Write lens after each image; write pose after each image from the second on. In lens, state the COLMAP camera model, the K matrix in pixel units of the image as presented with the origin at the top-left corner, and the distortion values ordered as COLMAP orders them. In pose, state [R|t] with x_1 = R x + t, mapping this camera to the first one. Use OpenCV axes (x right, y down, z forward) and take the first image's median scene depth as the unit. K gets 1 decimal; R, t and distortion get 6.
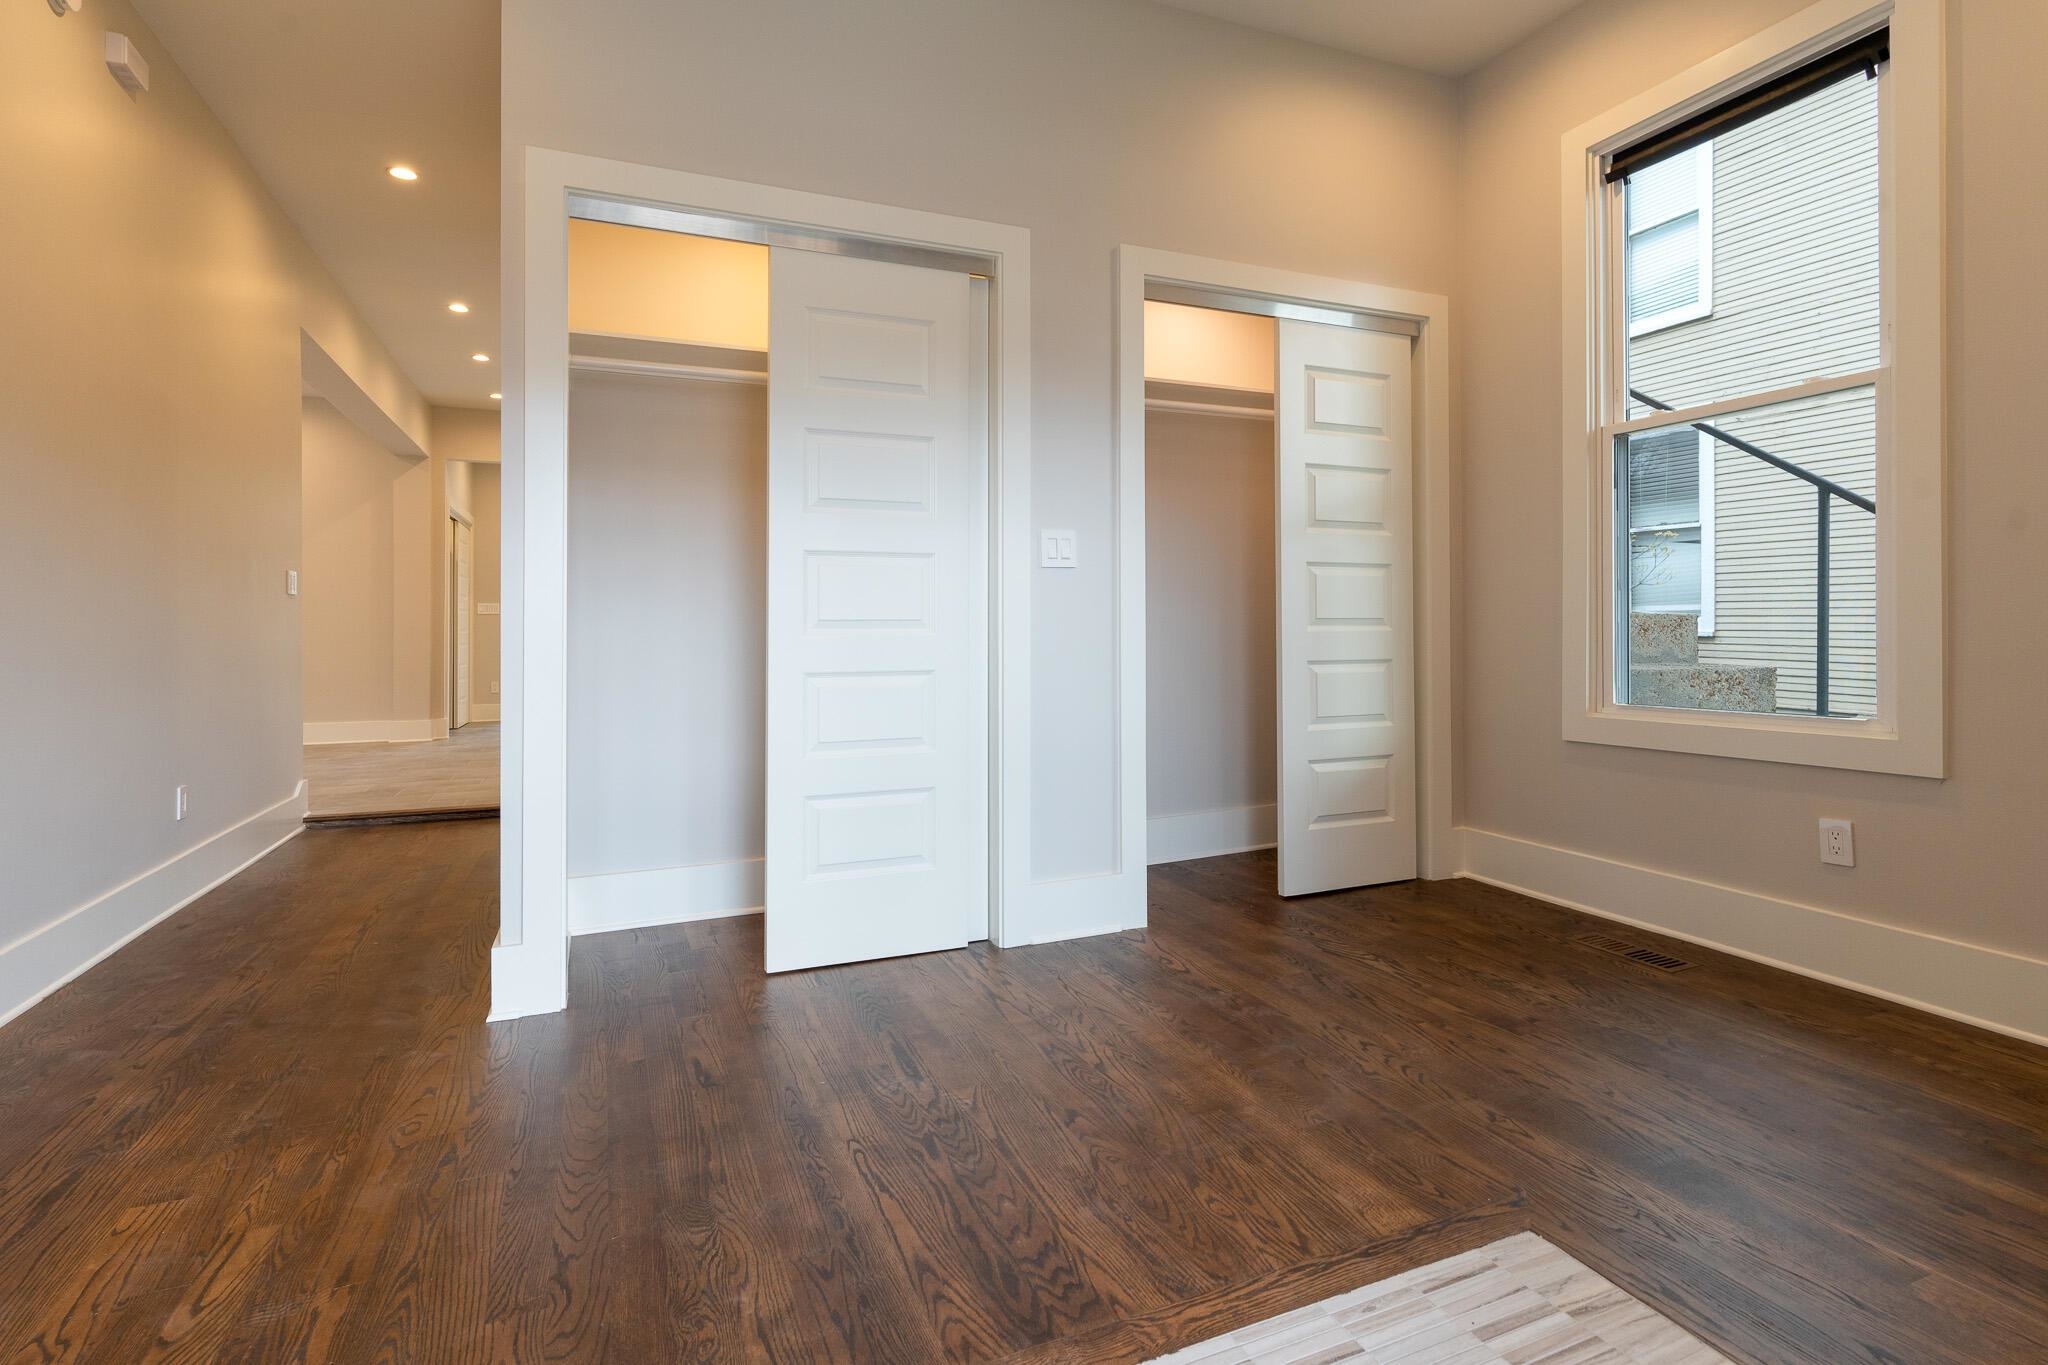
lens RADIAL K [[980.8, 0, 1038.9], [0, 980.8, 609.9], [0, 0, 1]] dist [0.011499, -0.000846]
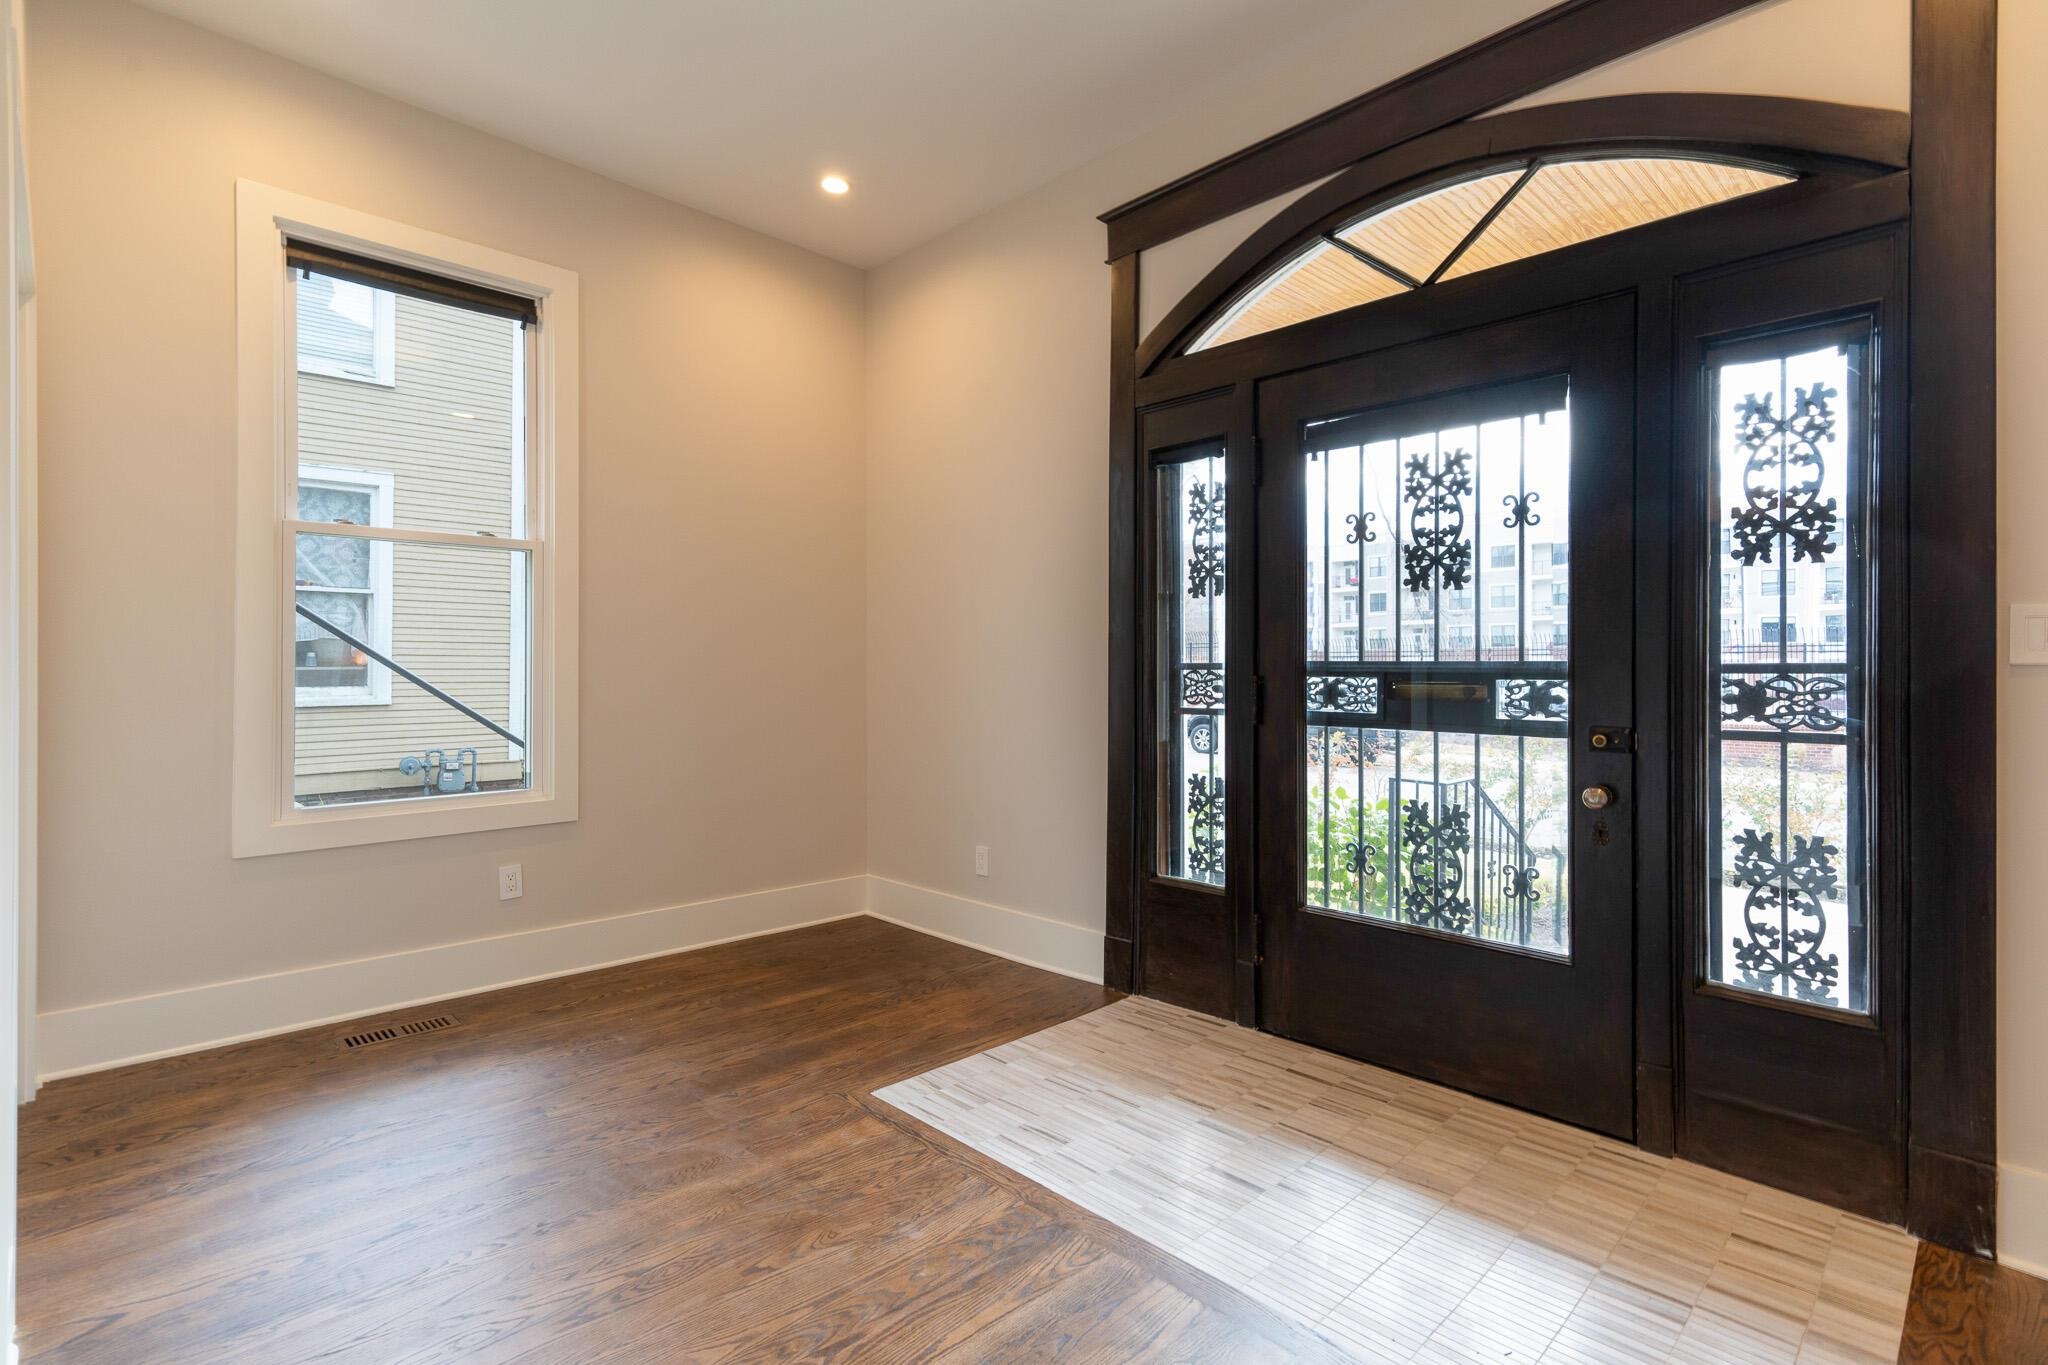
lens RADIAL K [[980.8, 0, 1026.3], [0, 980.8, 686.4], [0, 0, 1]] dist [0.011499, -0.000846]
pose [[-0.347475, -0.001184, 0.937689, -1.026228], [-0.012731, 0.999913, -0.003455, -0.055498], [-0.937603, -0.013138, -0.347460, 1.178628]]
